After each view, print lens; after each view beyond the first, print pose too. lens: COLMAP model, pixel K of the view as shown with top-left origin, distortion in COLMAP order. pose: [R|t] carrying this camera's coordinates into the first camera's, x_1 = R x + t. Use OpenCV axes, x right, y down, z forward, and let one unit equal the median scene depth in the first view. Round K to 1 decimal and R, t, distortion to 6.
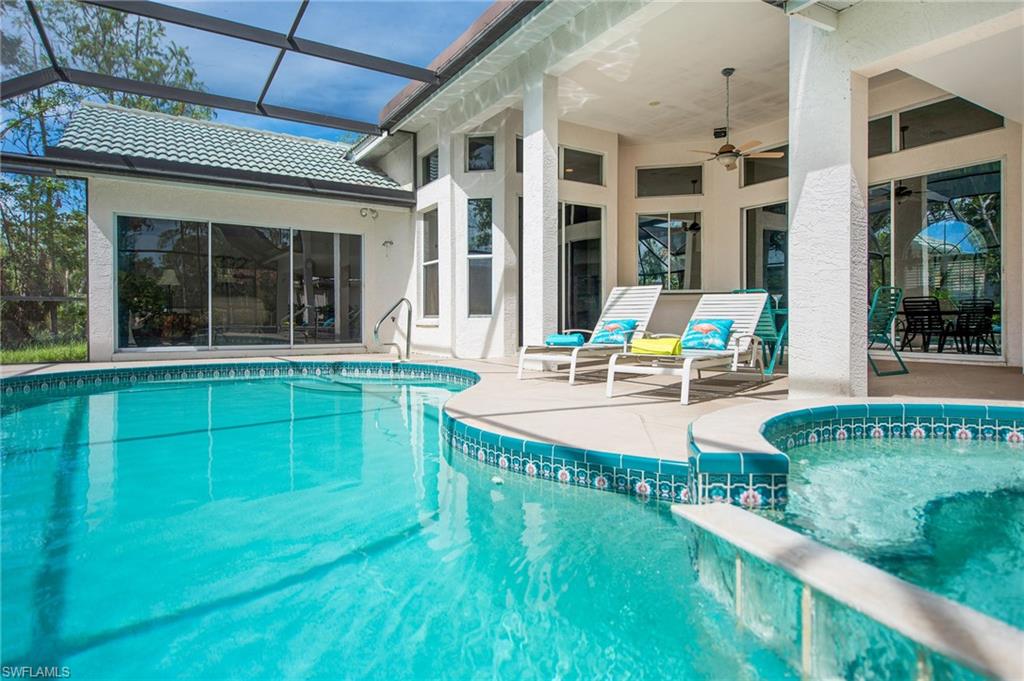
lens RADIAL K [[582.9, 0, 515.4], [0, 582.9, 322.3], [0, 0, 1]] dist [0.001192, -0.000149]
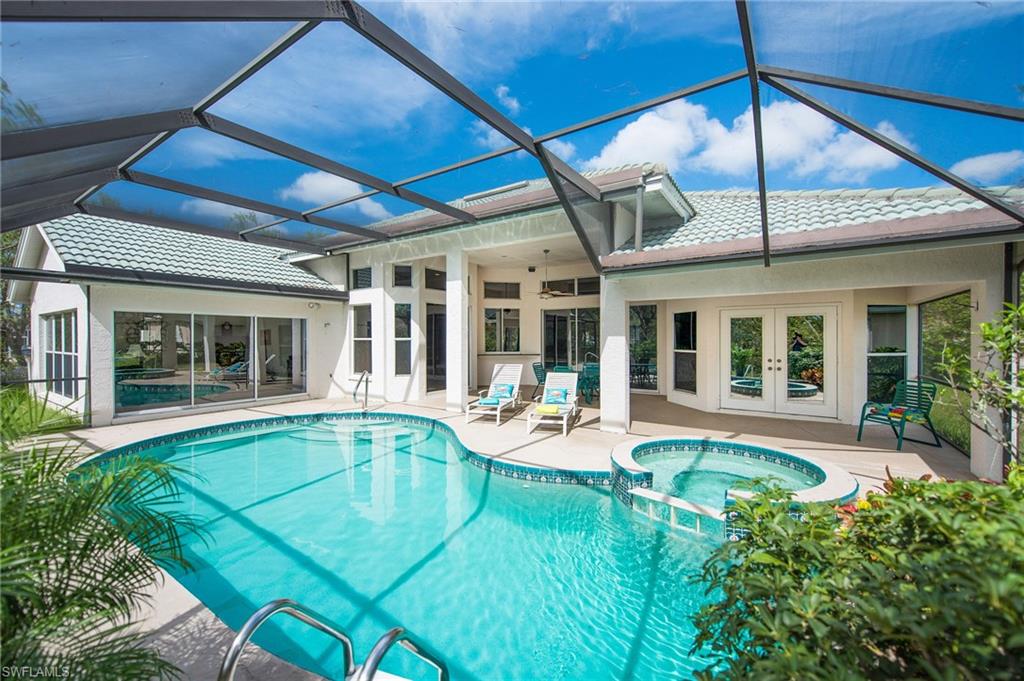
lens RADIAL K [[416.4, 0, 512.0], [0, 416.4, 340.5], [0, 0, 1]] dist [-0.001722, -0.000258]
pose [[0.913916, -0.013798, 0.405670, -0.252390], [0.011617, 0.999902, 0.007839, -0.114029], [-0.405738, -0.002451, 0.913986, -0.188264]]
